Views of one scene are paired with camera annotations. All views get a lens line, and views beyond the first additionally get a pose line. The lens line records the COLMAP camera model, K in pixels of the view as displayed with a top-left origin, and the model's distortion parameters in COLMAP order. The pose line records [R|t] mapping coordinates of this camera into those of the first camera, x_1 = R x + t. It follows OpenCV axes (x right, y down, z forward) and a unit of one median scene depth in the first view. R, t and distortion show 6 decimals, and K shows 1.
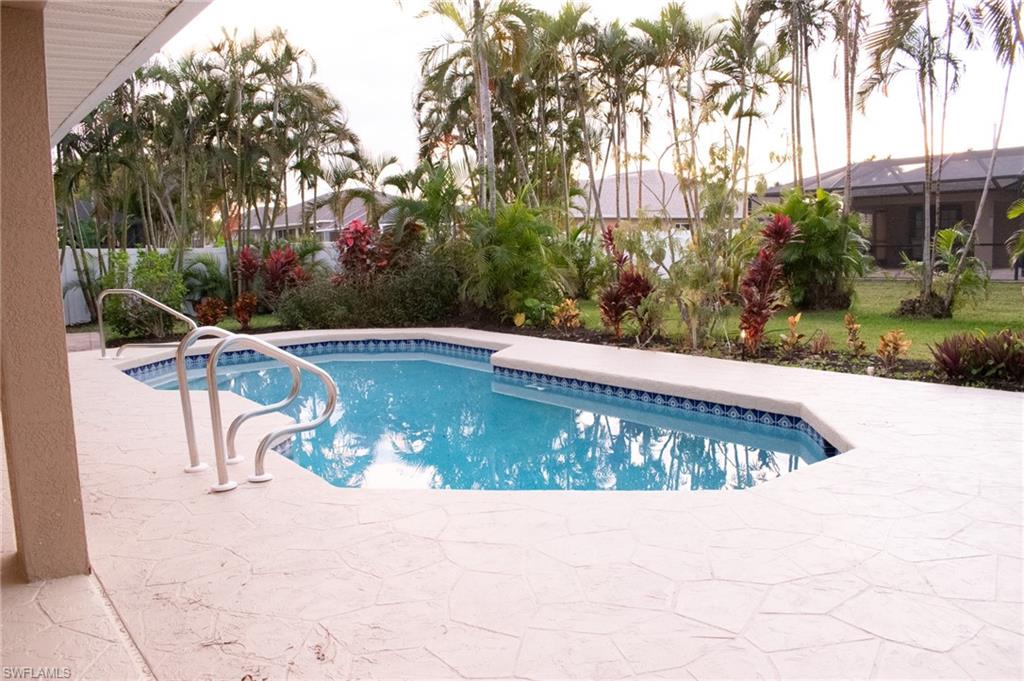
lens RADIAL K [[807.1, 0, 505.6], [0, 807.1, 340.4], [0, 0, 1]] dist [-0.087597, 0.010296]
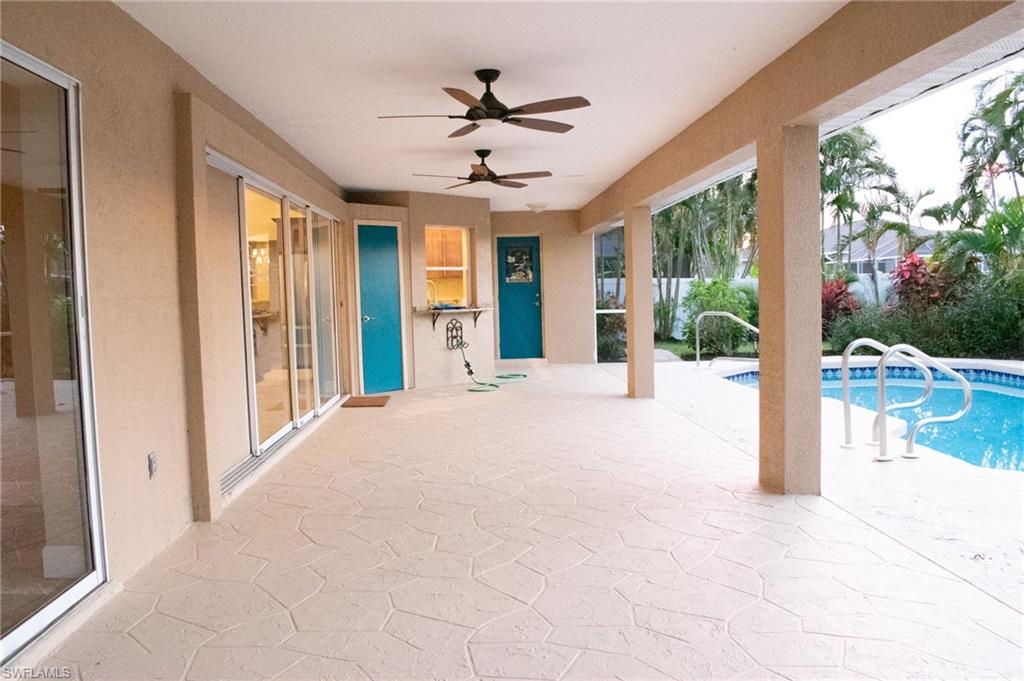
lens RADIAL K [[807.1, 0, 505.6], [0, 807.1, 340.4], [0, 0, 1]] dist [-0.087597, 0.010296]
pose [[0.829305, 0.041449, -0.557256, -0.032784], [-0.062753, 0.997845, -0.019168, 0.011450], [0.555261, 0.050866, 0.830119, -0.098779]]
